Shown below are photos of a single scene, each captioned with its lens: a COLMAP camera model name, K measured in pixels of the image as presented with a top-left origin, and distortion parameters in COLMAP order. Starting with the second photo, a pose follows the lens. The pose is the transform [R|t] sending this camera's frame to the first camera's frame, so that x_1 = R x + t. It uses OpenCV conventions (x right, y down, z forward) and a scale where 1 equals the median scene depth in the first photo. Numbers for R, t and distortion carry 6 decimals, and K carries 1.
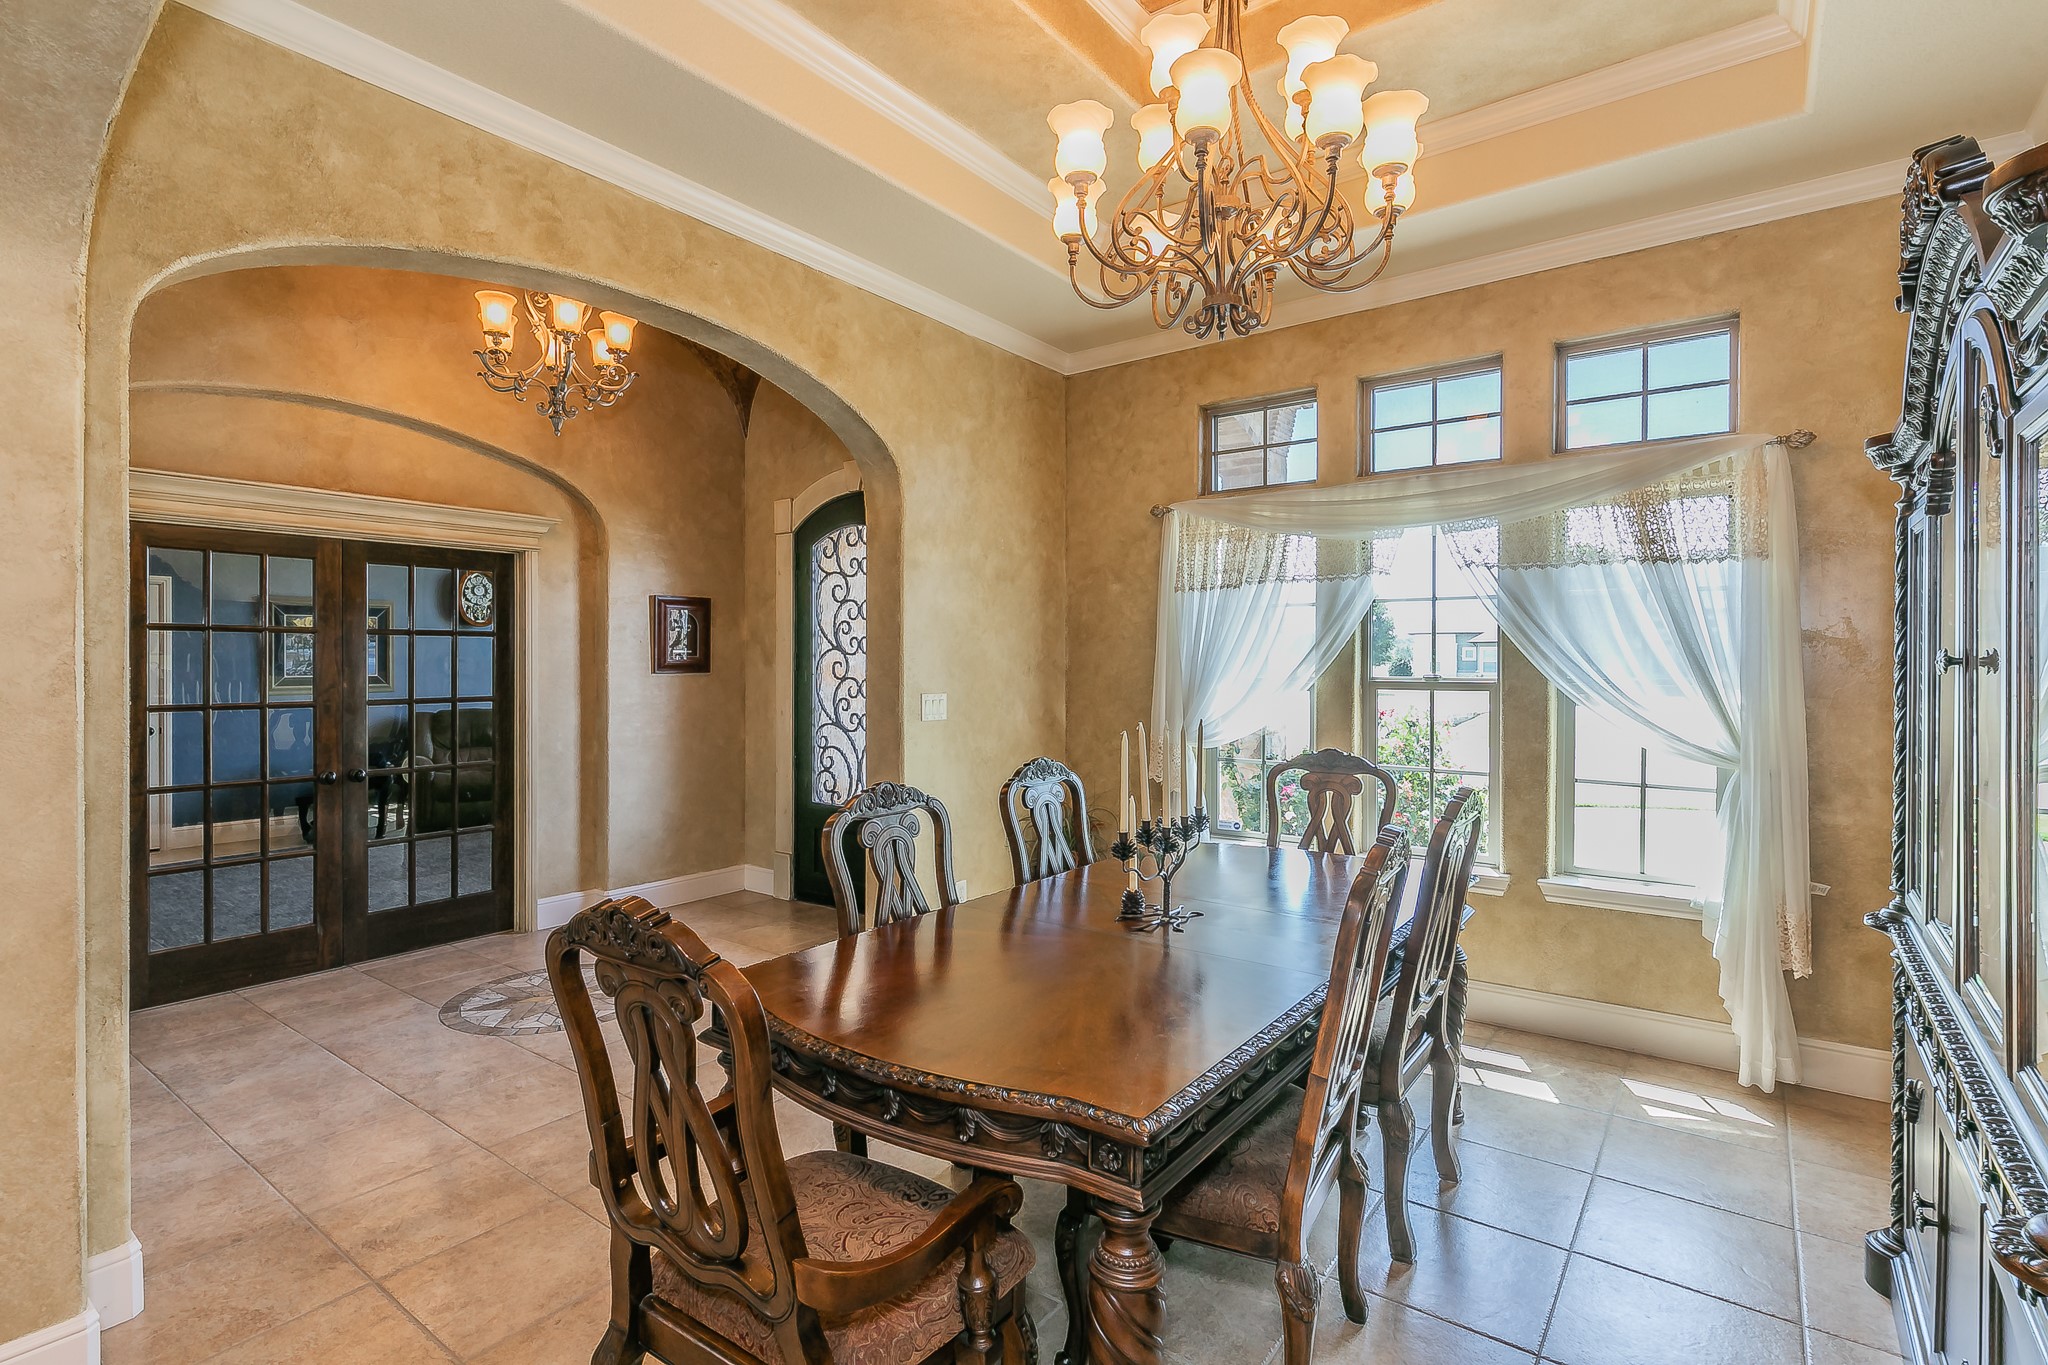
lens RADIAL K [[991.5, 0, 1018.3], [0, 991.5, 648.7], [0, 0, 1]] dist [-0.000092, -0.000122]
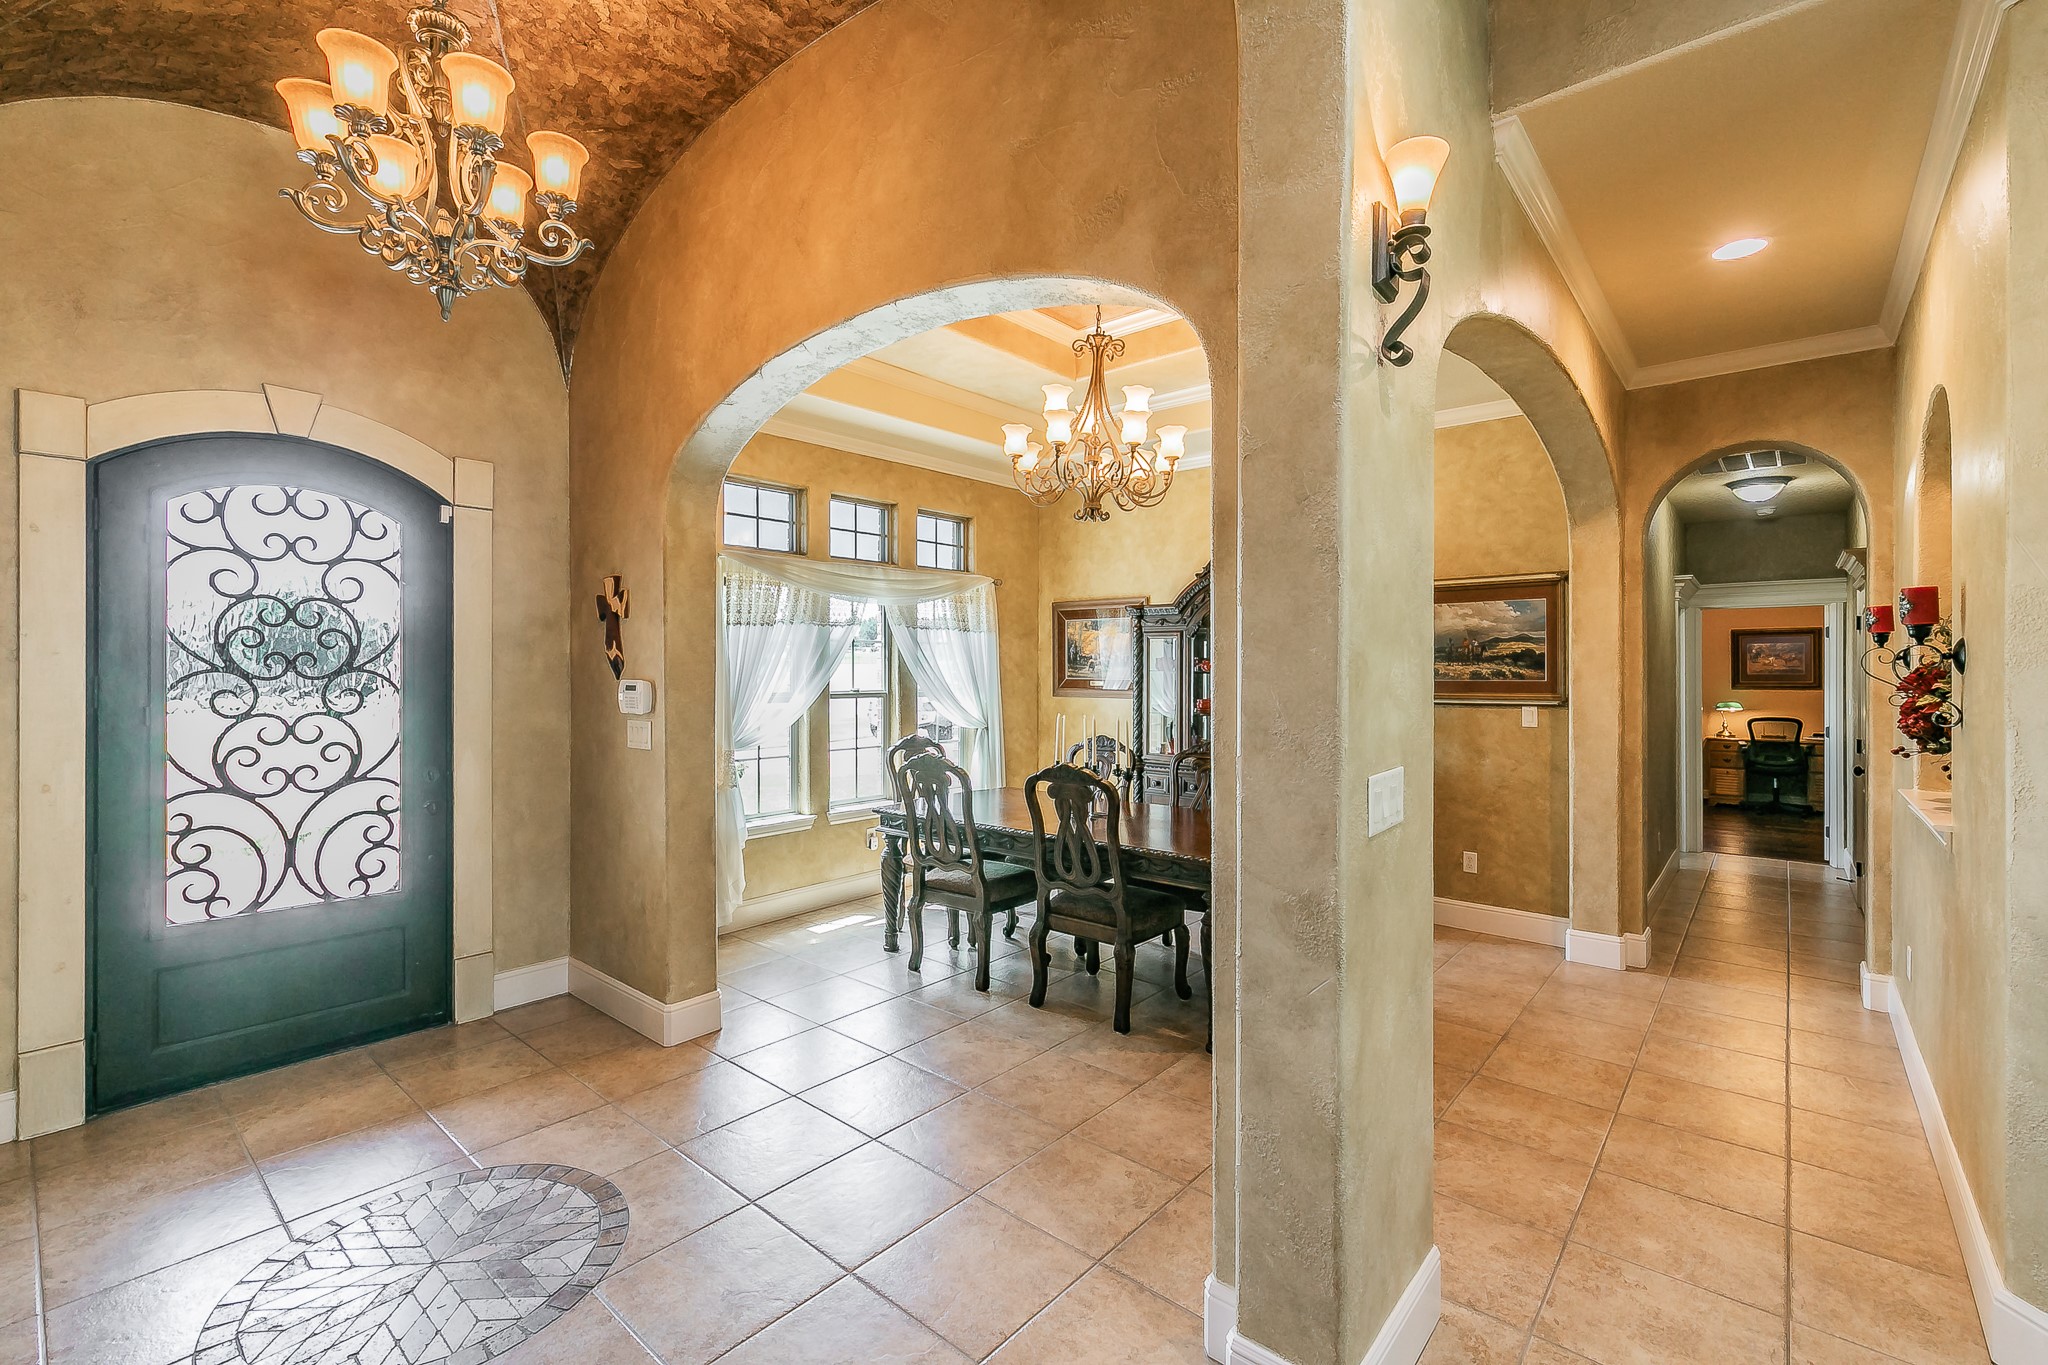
lens RADIAL K [[871.6, 0, 1012.1], [0, 871.6, 665.1], [0, 0, 1]] dist [0.002007, 0.000168]
pose [[0.073838, 0.009396, 0.997226, -0.702594], [0.000918, 0.999955, -0.009490, 0.002615], [-0.997270, 0.001616, 0.073826, 0.459085]]
